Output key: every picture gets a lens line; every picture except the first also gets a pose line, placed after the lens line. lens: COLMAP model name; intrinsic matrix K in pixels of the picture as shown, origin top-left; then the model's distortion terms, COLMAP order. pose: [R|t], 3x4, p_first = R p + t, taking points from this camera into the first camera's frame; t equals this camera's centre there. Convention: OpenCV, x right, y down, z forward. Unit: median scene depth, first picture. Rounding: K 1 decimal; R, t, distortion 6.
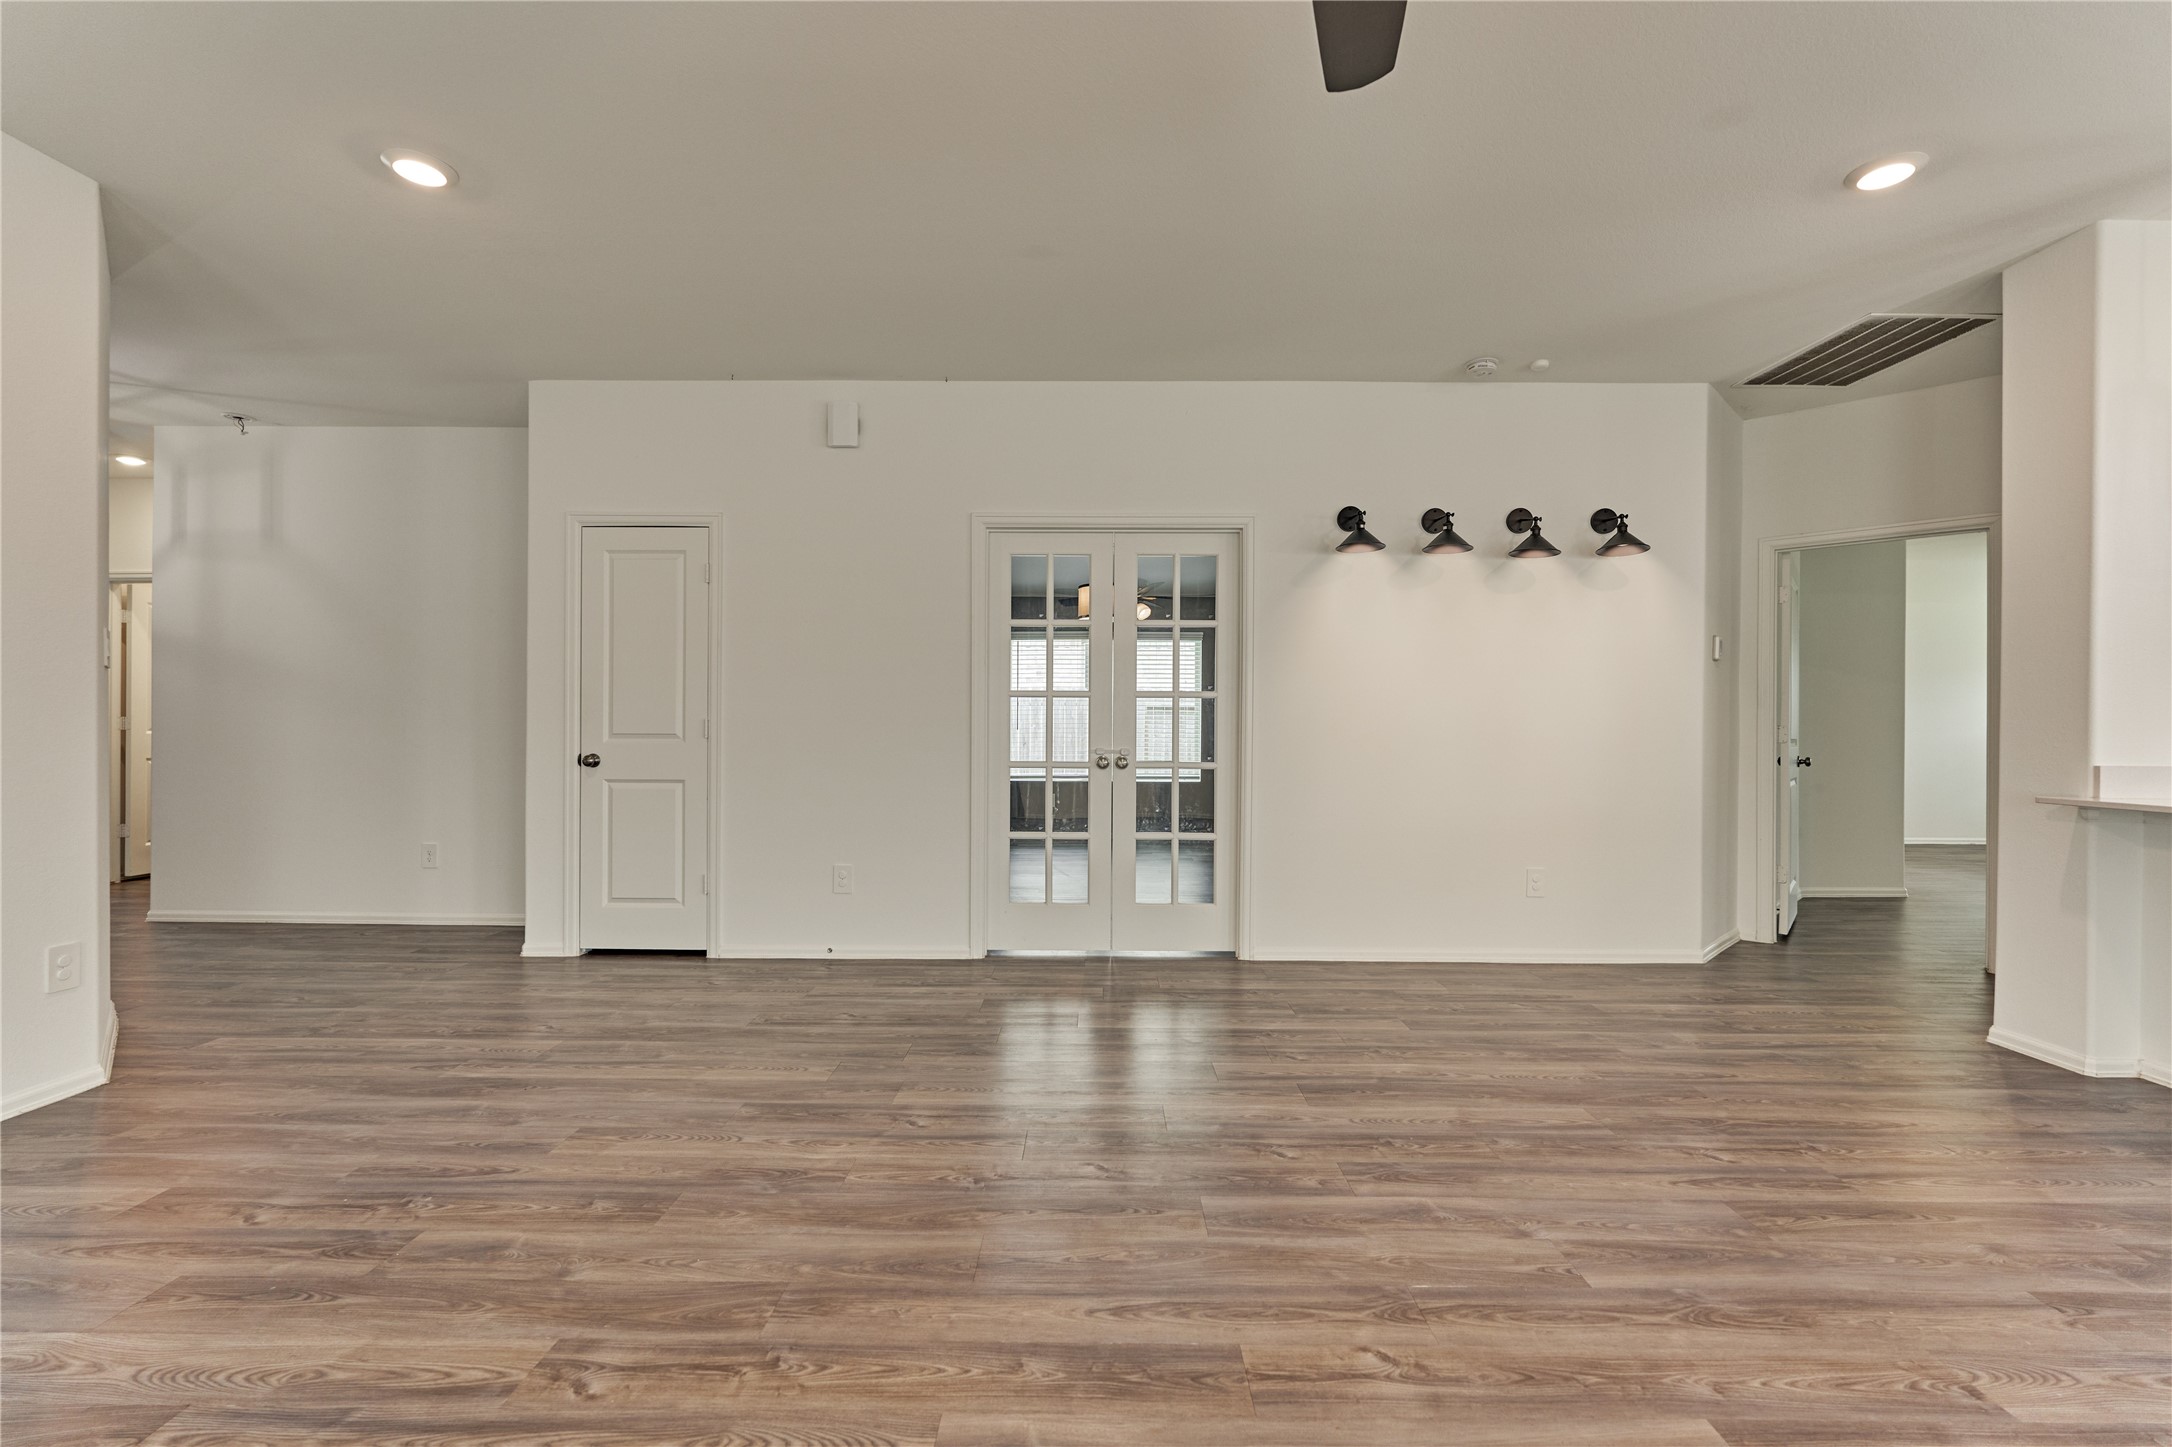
lens RADIAL K [[953.3, 0, 1085.4], [0, 953.3, 712.6], [0, 0, 1]] dist [-0.010223, 0.001309]
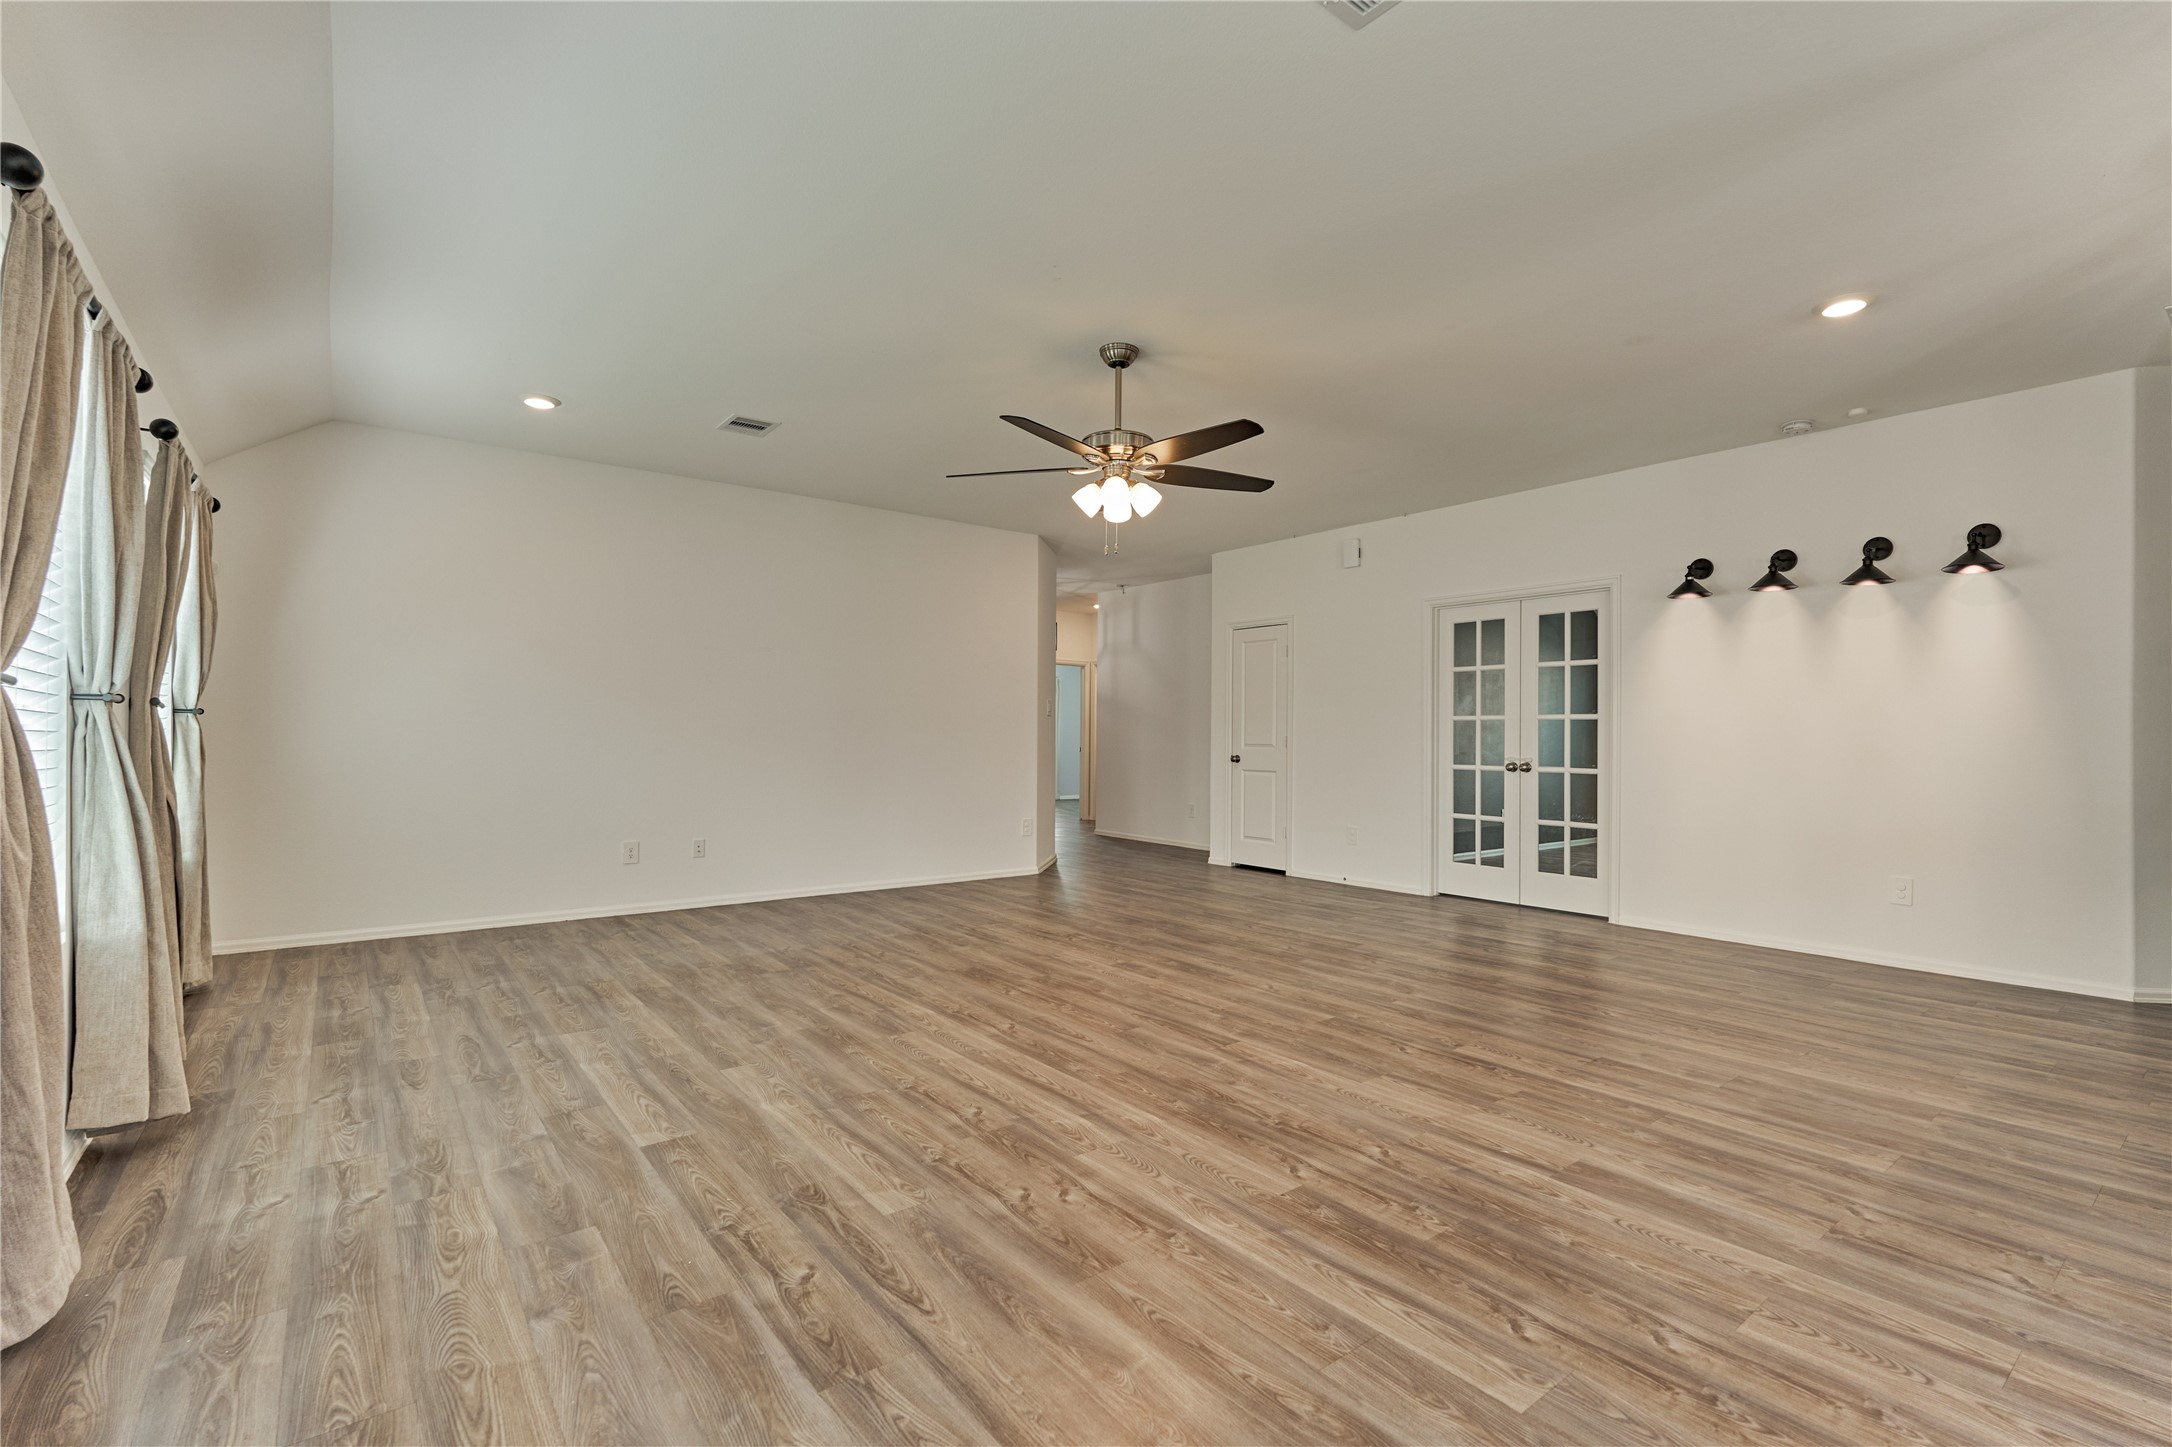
lens RADIAL K [[953.3, 0, 1106.7], [0, 953.3, 733.7], [0, 0, 1]] dist [-0.010223, 0.001309]
pose [[0.635238, -0.004276, -0.772305, 0.728704], [0.003350, 0.999991, -0.002781, 0.005883], [0.772309, -0.000821, 0.635246, -0.341970]]
